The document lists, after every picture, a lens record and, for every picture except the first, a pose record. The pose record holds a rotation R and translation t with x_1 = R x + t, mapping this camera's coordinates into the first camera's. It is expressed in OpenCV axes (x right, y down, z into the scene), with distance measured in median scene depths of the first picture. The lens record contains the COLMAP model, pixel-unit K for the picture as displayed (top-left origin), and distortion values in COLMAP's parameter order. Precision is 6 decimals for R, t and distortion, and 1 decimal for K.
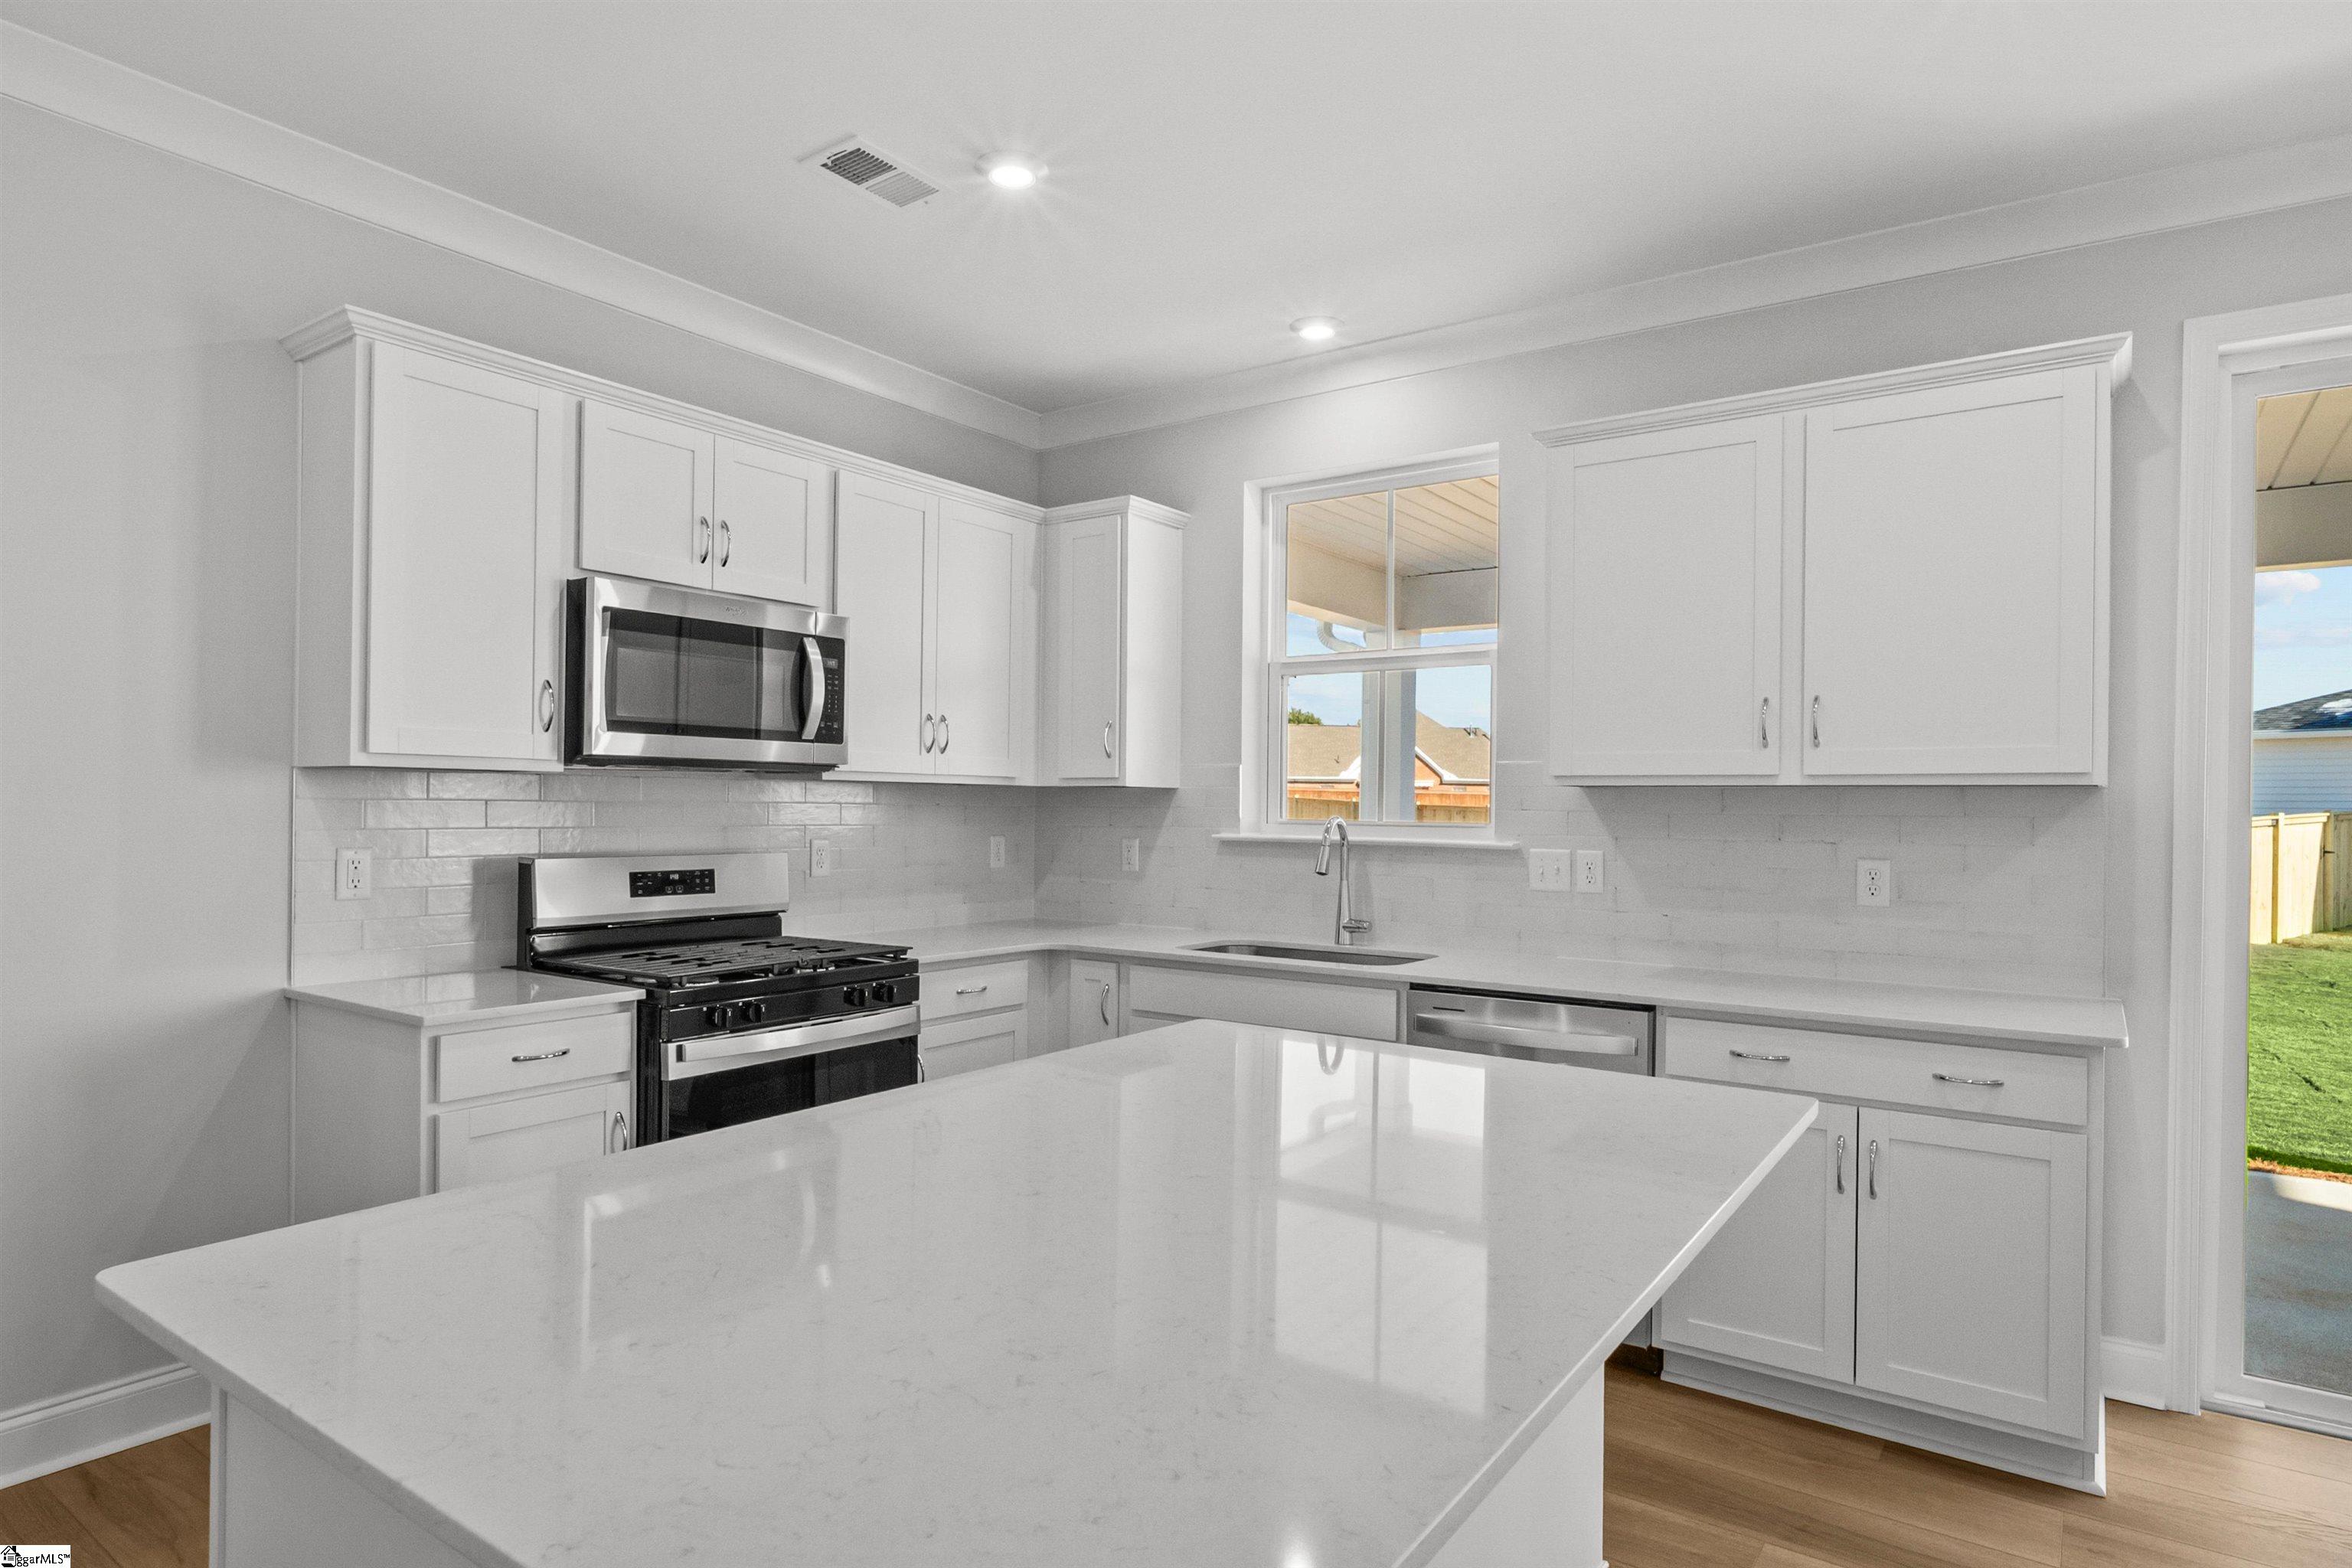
lens RADIAL K [[1302.5, 0, 1175.9], [0, 1302.5, 804.5], [0, 0, 1]] dist [0.006161, -0.001311]
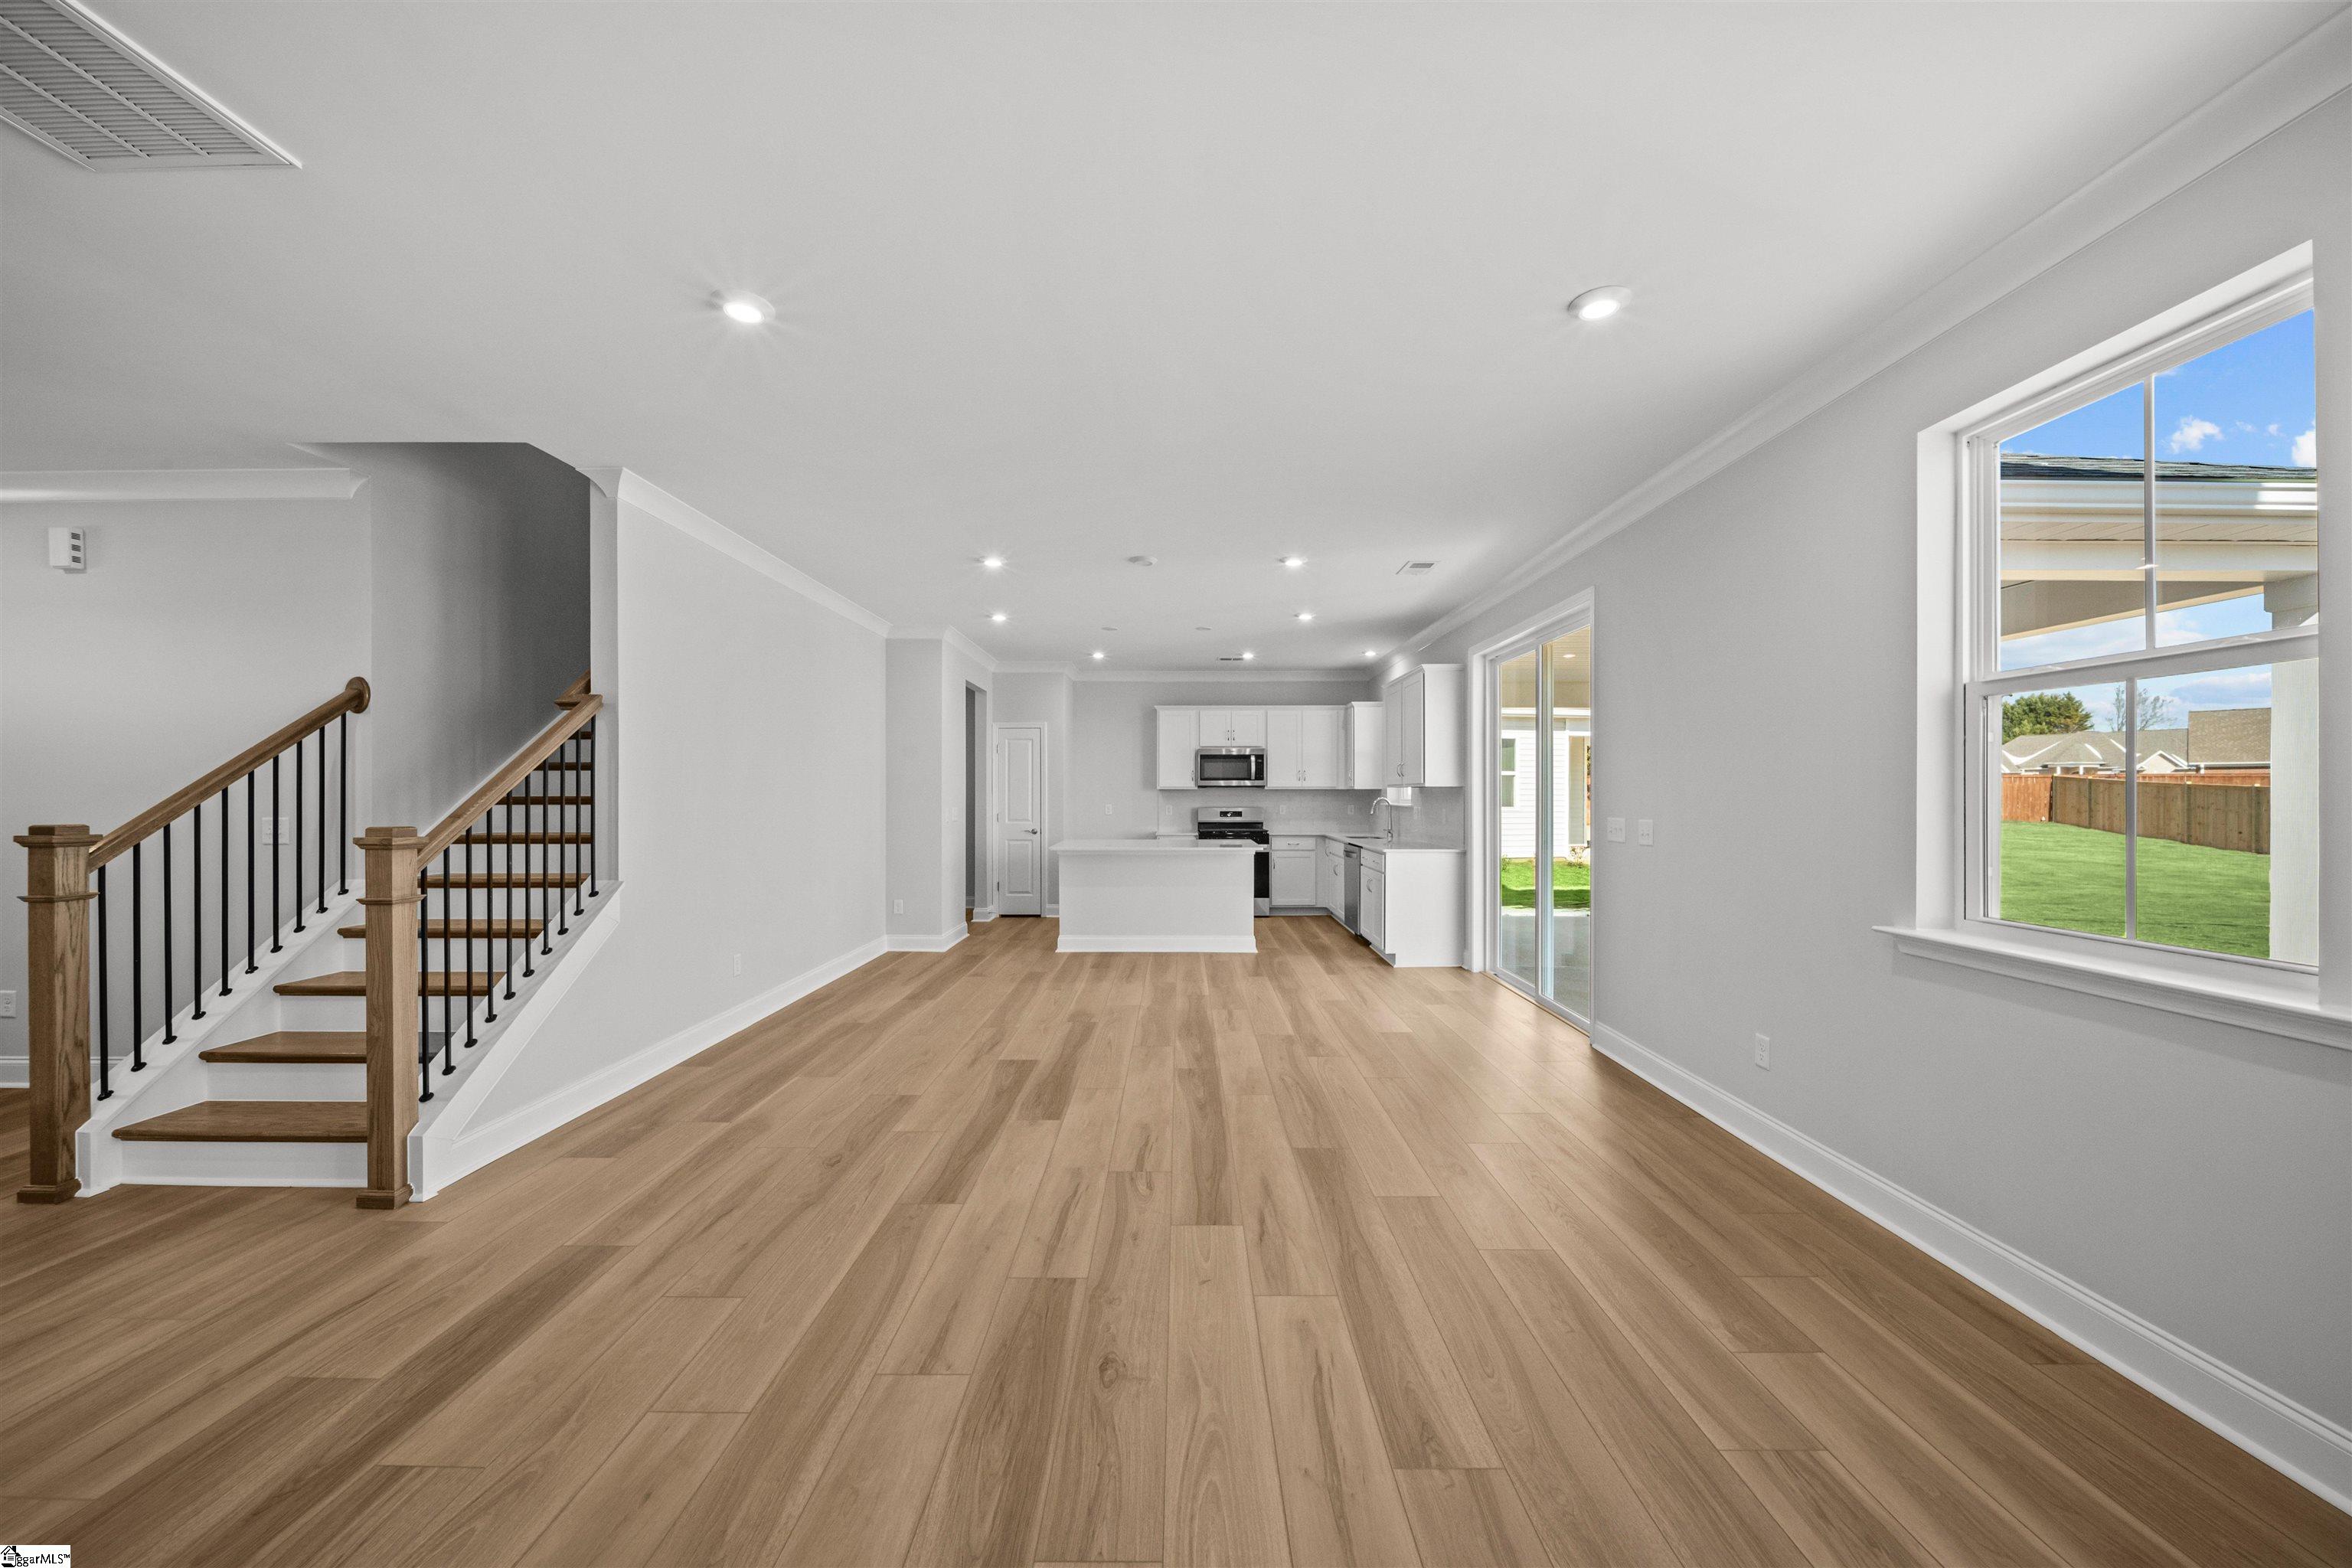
lens RADIAL K [[831.7, 0, 1175.3], [0, 831.7, 801.9], [0, 0, 1]] dist [-0.001592, -0.001673]
pose [[0.573814, -0.003361, -0.818979, 1.668952], [0.007418, 0.999972, 0.001094, 0.014441], [0.818952, -0.006702, 0.573823, -0.687387]]
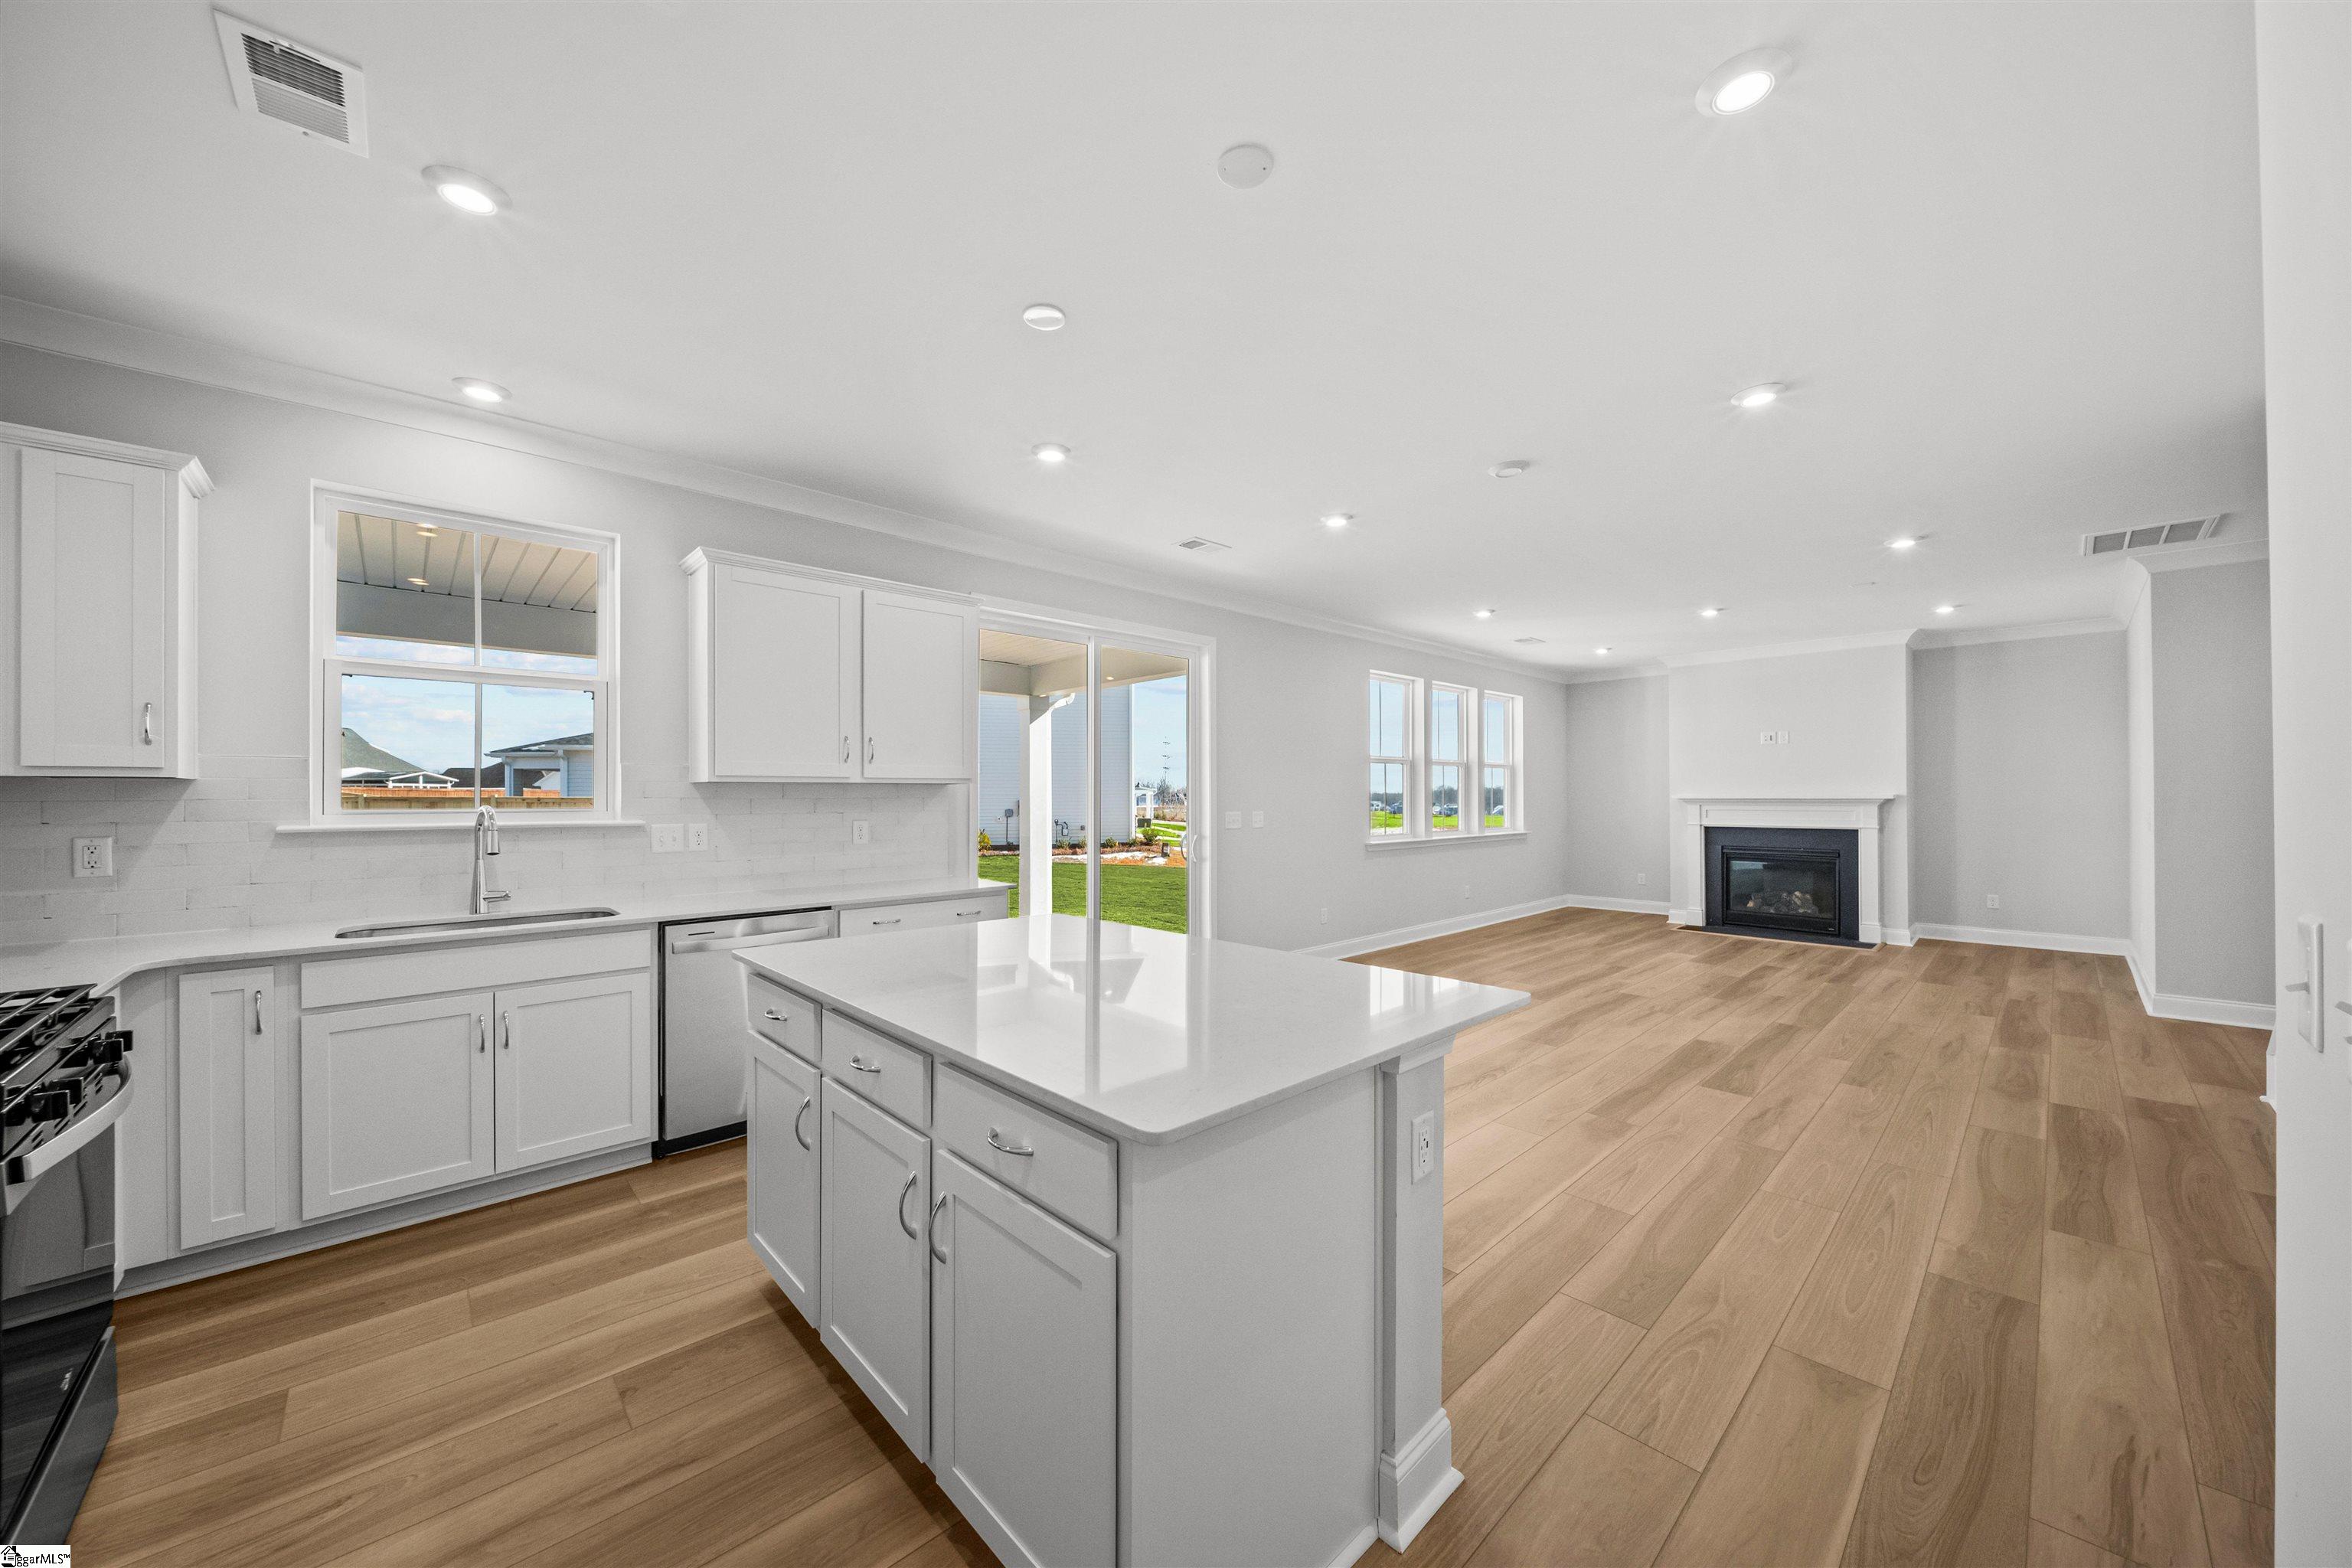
lens RADIAL K [[831.7, 0, 1177.9], [0, 831.7, 793.8], [0, 0, 1]] dist [-0.001592, -0.001673]
pose [[0.197711, -0.009036, 0.980219, -0.533227], [0.002554, 0.999959, 0.008703, -0.007015], [-0.980257, 0.000782, 0.197726, 0.251513]]
